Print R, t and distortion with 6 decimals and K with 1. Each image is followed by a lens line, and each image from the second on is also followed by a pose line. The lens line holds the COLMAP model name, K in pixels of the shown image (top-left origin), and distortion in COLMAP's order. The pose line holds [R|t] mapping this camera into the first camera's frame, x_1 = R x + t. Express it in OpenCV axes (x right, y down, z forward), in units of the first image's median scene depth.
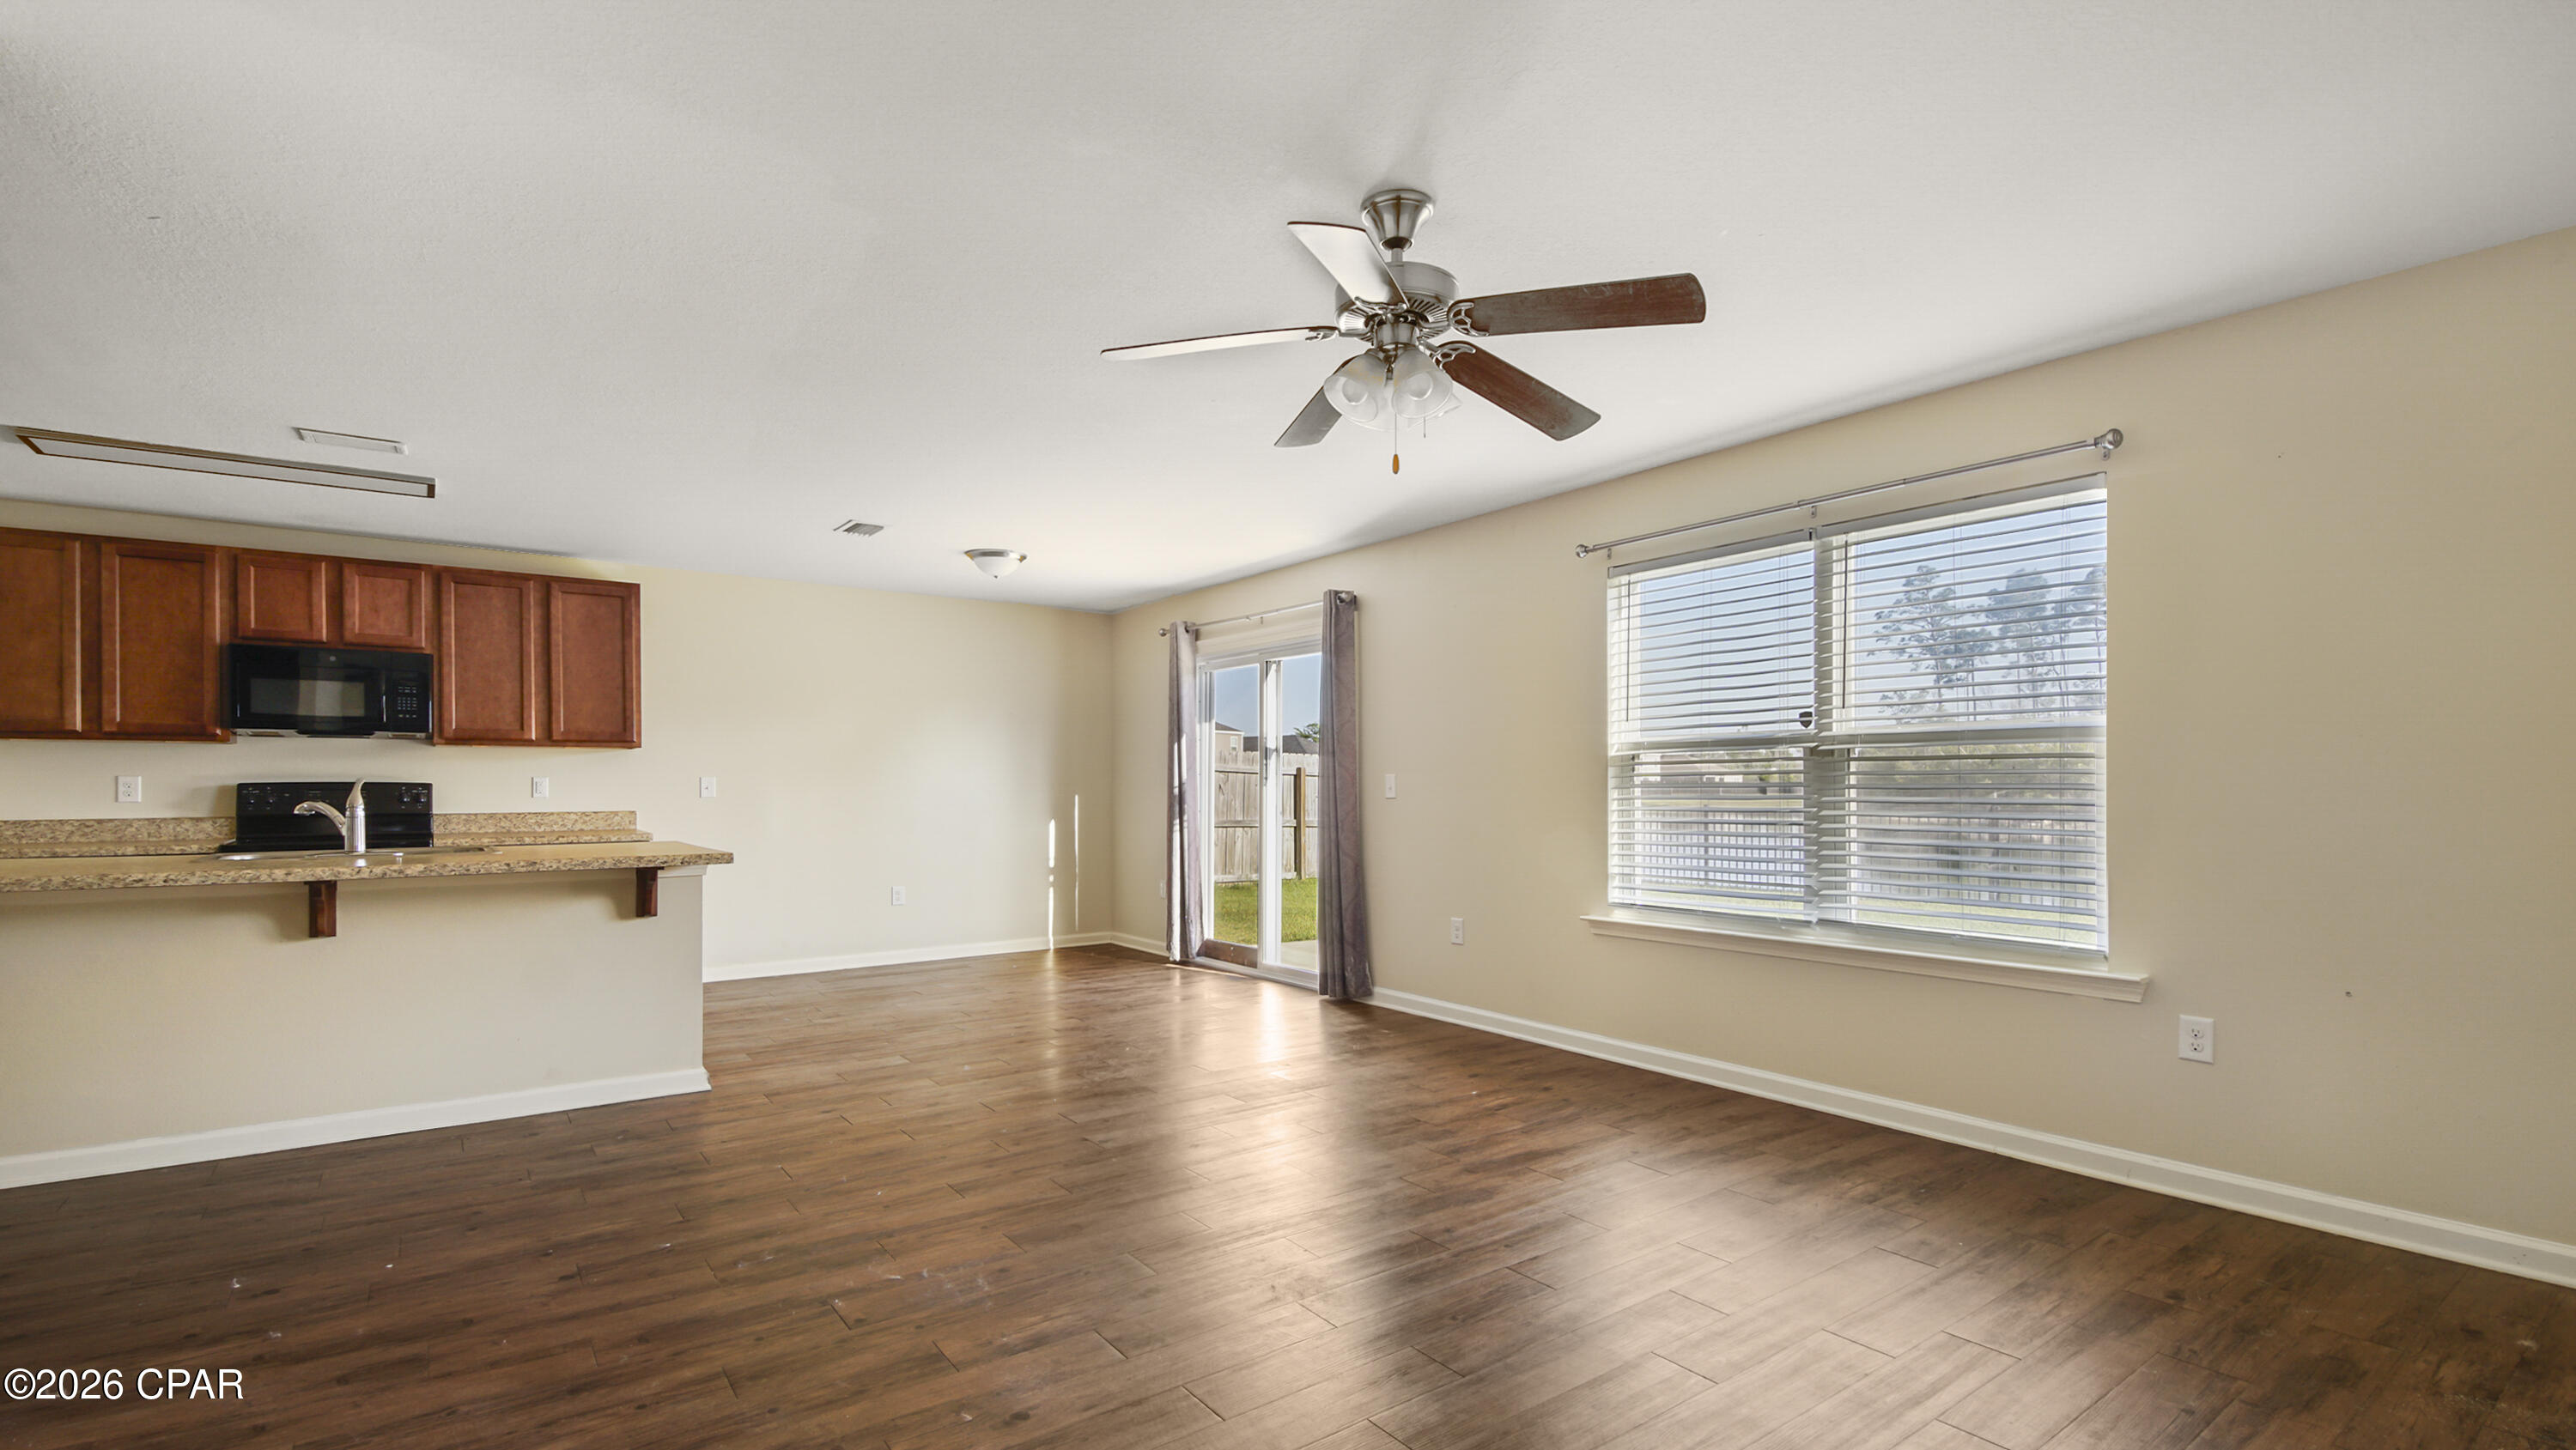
lens RADIAL K [[1152.6, 0, 1294.8], [0, 1152.6, 790.1], [0, 0, 1]] dist [0.029336, -0.018945]
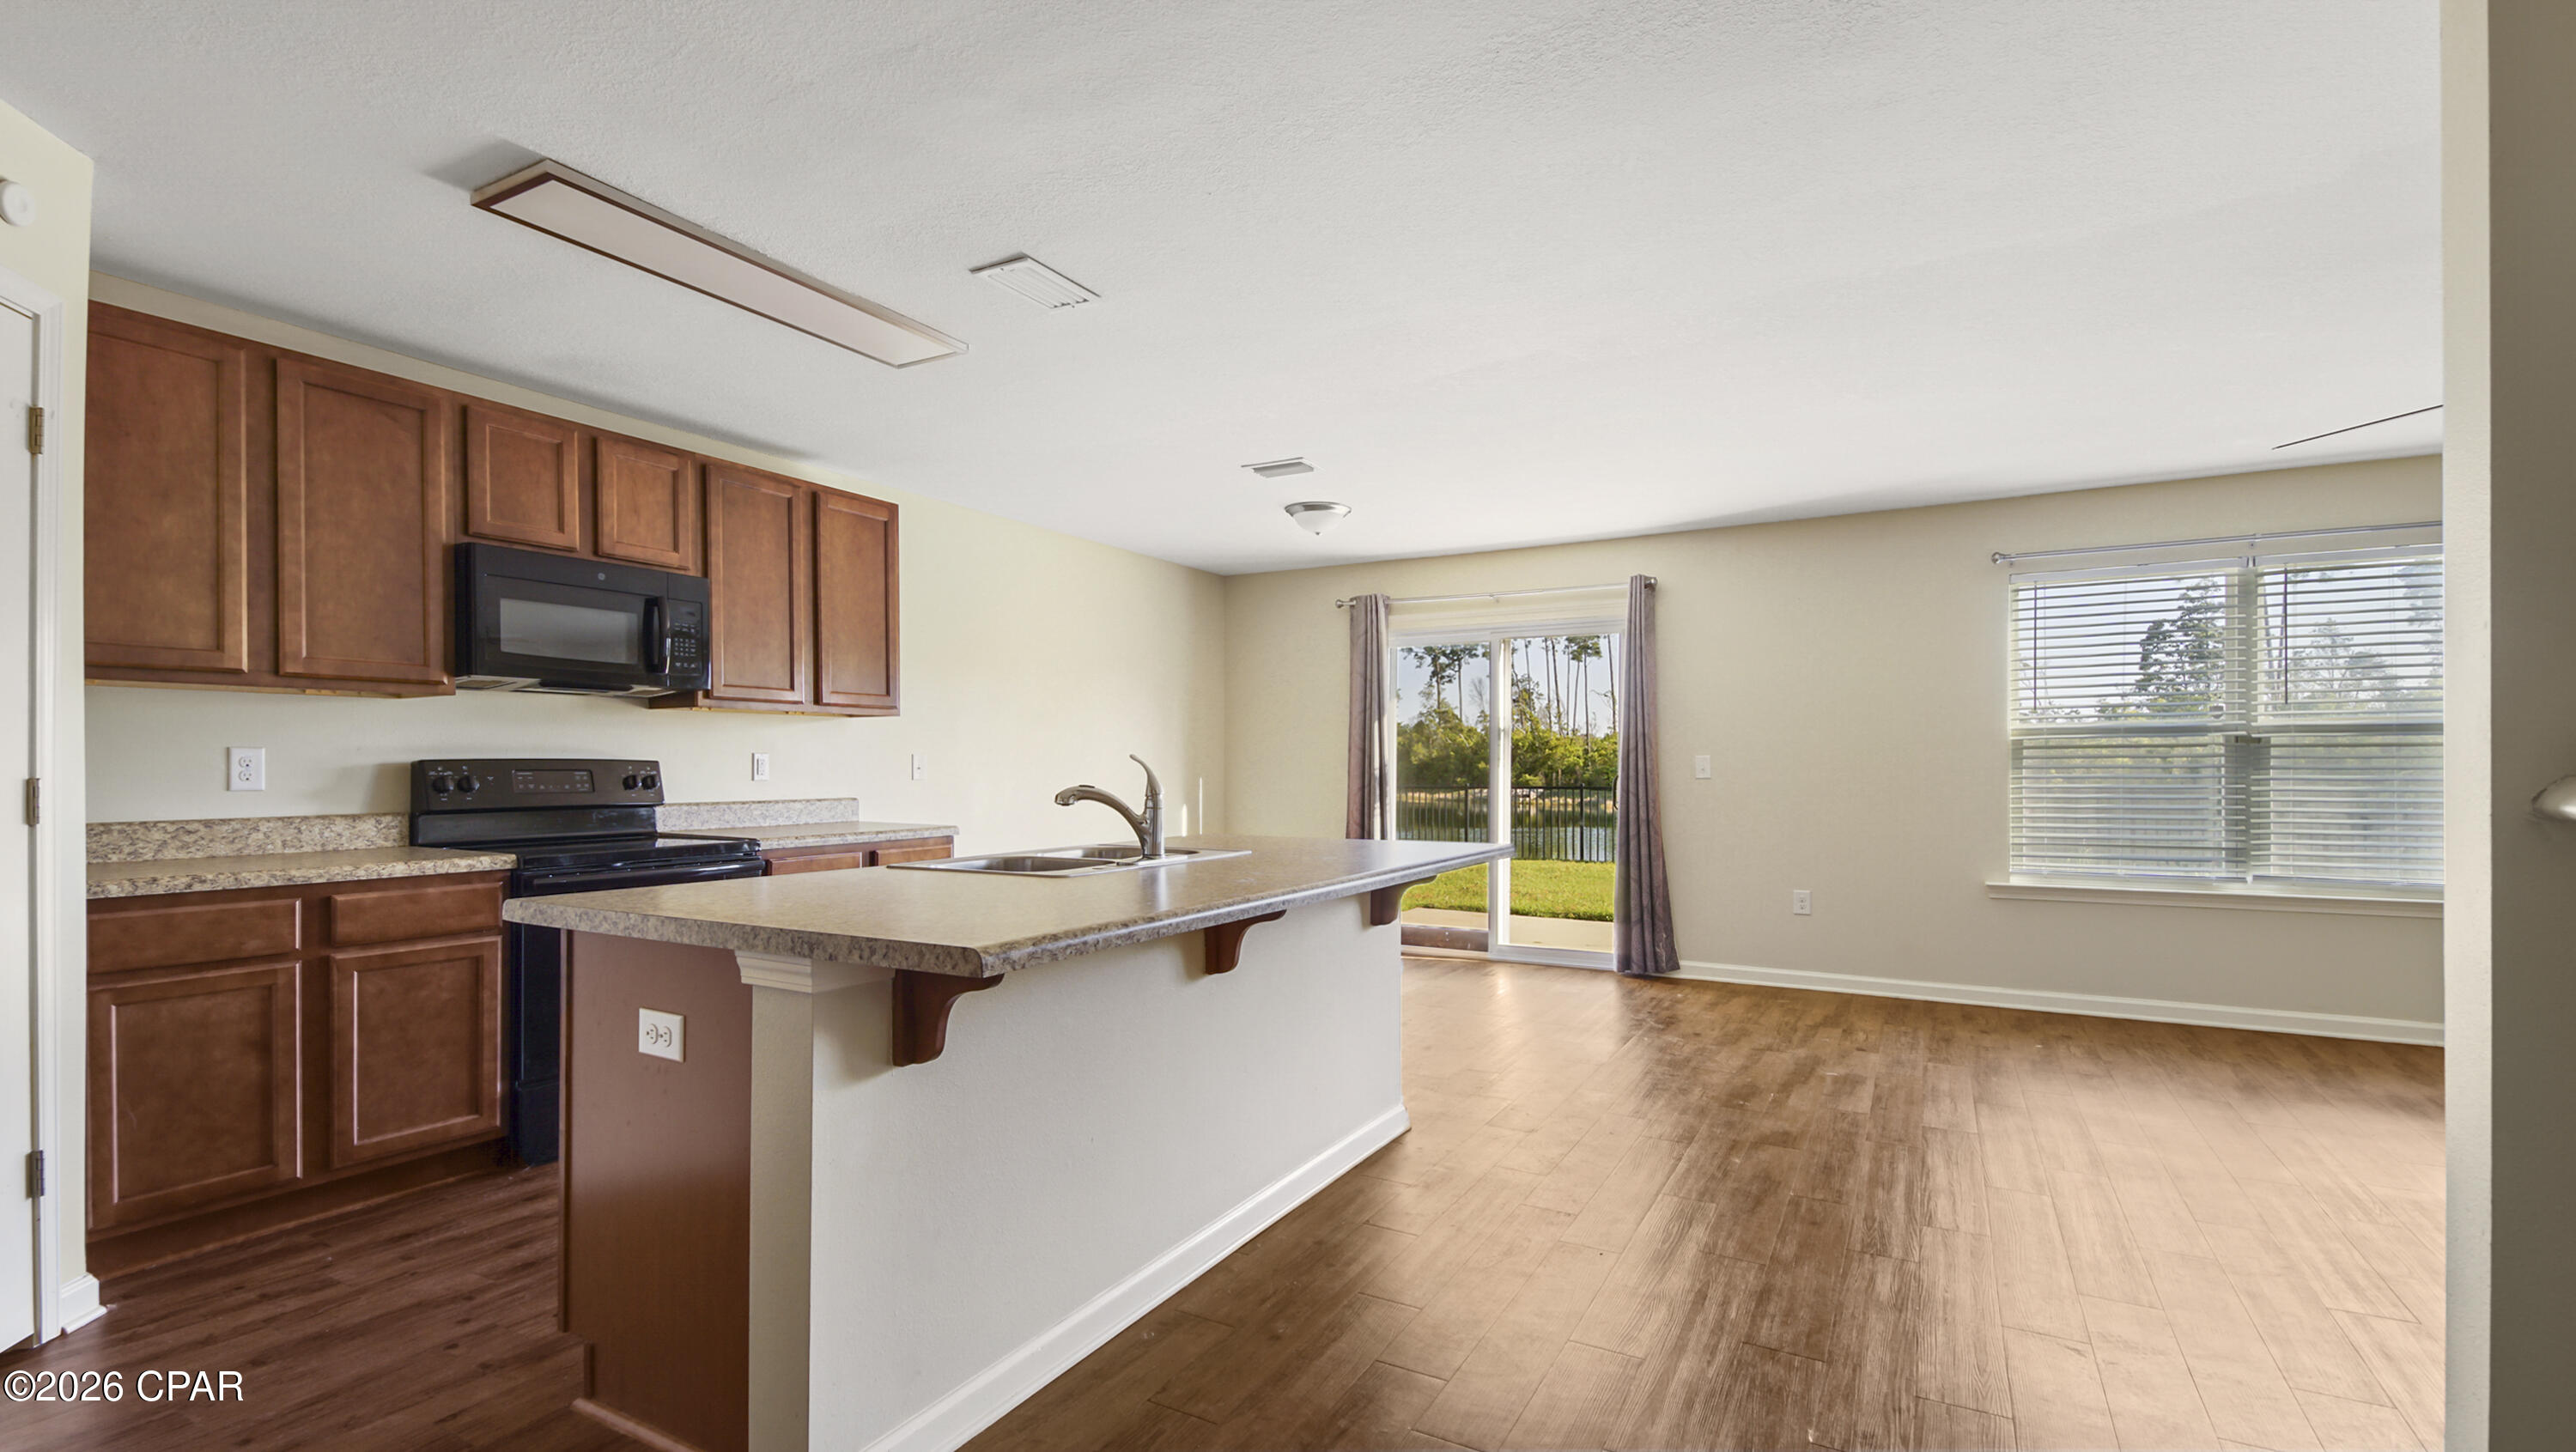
lens RADIAL K [[1132.4, 0, 1275.3], [0, 1132.4, 761.8], [0, 0, 1]] dist [0.001685, -0.000048]
pose [[0.911901, 0.002931, 0.410400, -0.700691], [0.000073, 0.999973, -0.007304, -0.000252], [-0.410410, 0.006690, 0.911877, 0.225664]]
